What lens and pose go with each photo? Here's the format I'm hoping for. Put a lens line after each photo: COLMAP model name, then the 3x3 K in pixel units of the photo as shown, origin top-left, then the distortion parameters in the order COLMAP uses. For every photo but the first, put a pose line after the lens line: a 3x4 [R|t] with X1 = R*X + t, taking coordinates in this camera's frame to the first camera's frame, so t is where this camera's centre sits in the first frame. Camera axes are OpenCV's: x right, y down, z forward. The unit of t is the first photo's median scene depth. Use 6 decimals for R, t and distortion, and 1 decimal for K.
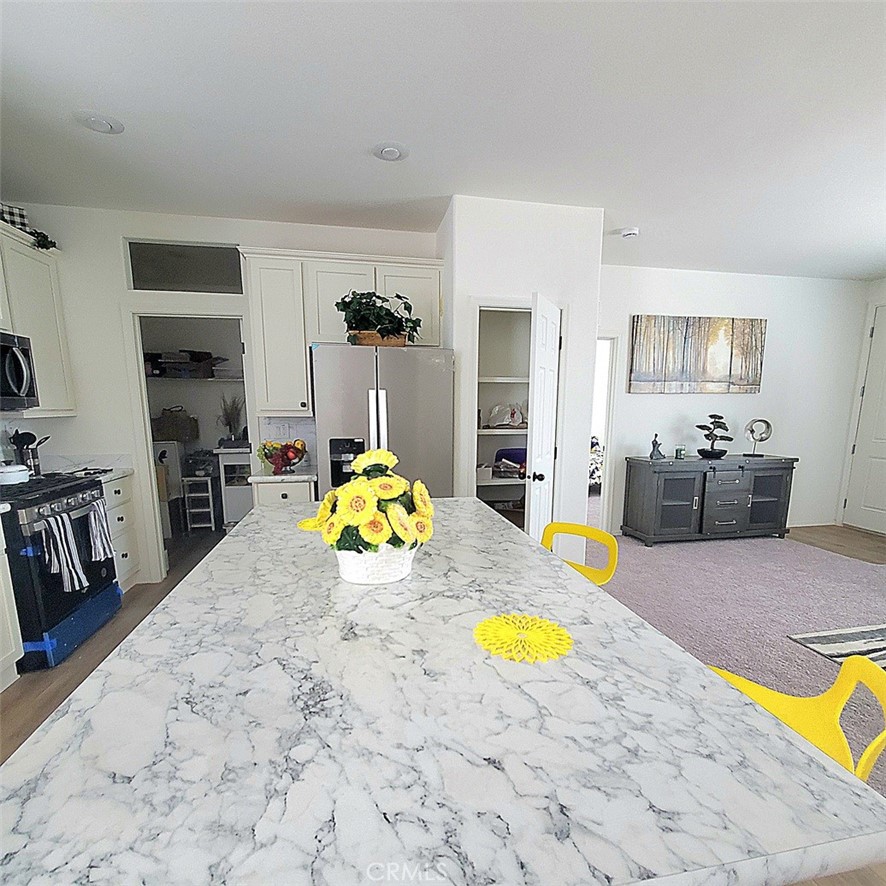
lens RADIAL K [[463.8, 0, 441.2], [0, 463.8, 489.6], [0, 0, 1]] dist [0.000339, -0.002604]
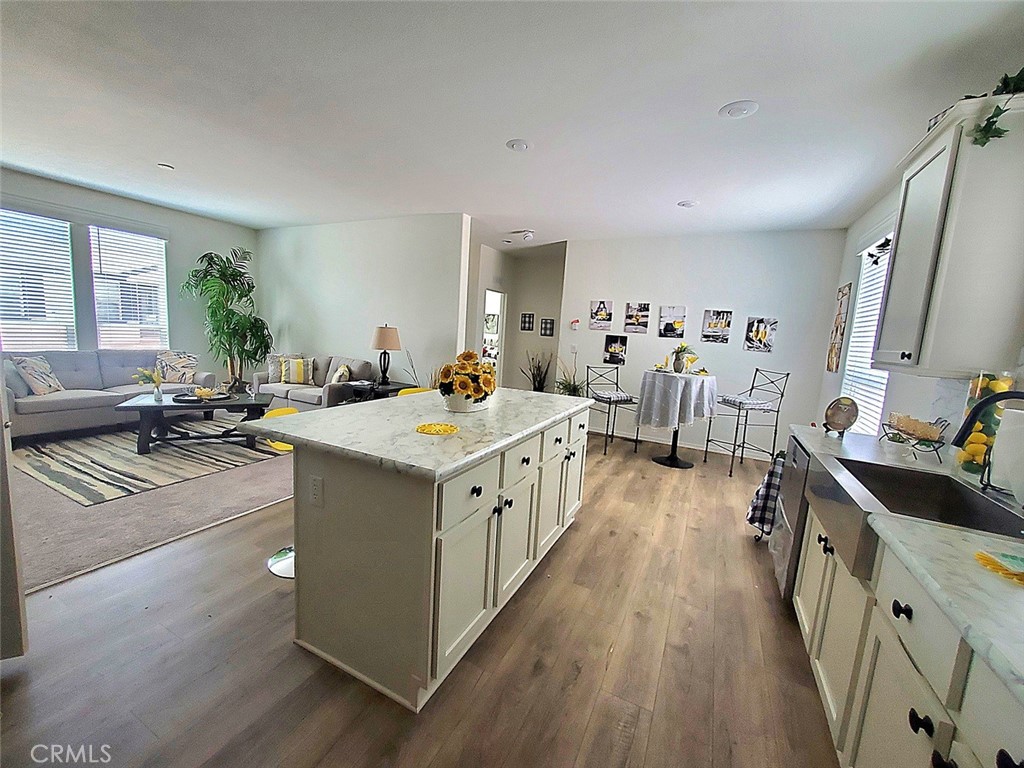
lens RADIAL K [[403.2, 0, 510.4], [0, 403.2, 379.9], [0, 0, 1]] dist [0.001711, -0.001786]
pose [[-0.790325, -0.125019, 0.599797, -0.375057], [0.044825, 0.964538, 0.260109, -0.115202], [-0.611046, 0.232456, -0.756695, 0.612781]]
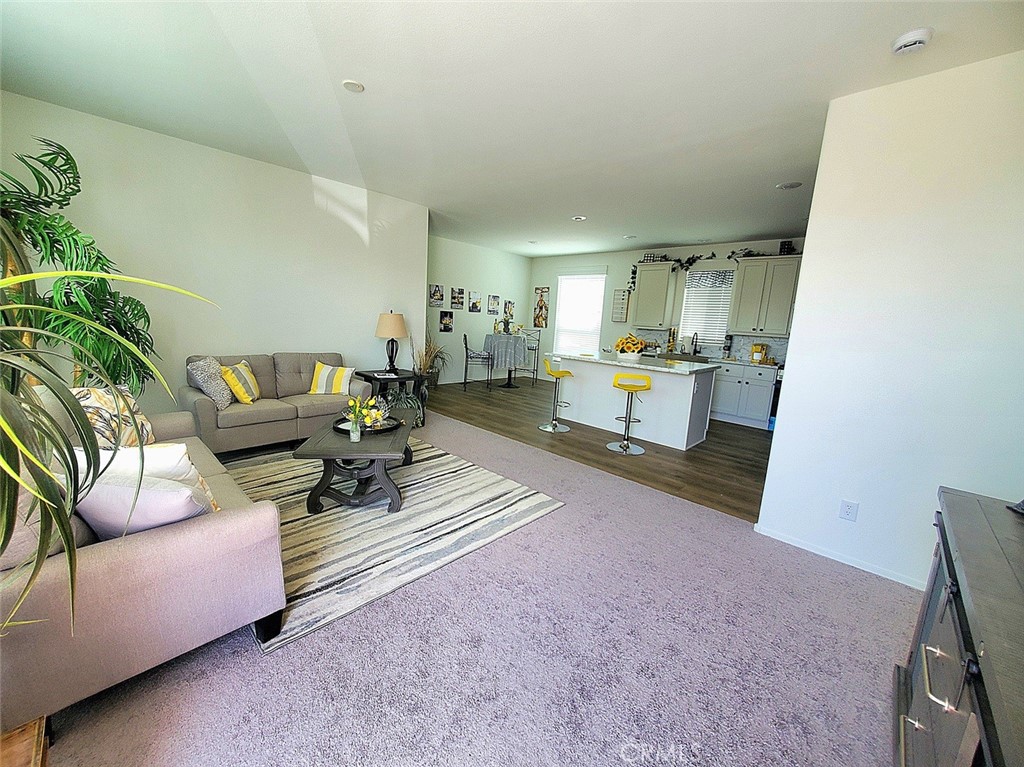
lens RADIAL K [[403.2, 0, 505.4], [0, 403.2, 384.4], [0, 0, 1]] dist [0.001711, -0.001786]
pose [[-0.821790, 0.046309, -0.567906, 0.870124], [-0.155729, 0.940490, 0.302039, -0.167715], [0.548096, 0.336652, -0.765674, 0.960063]]
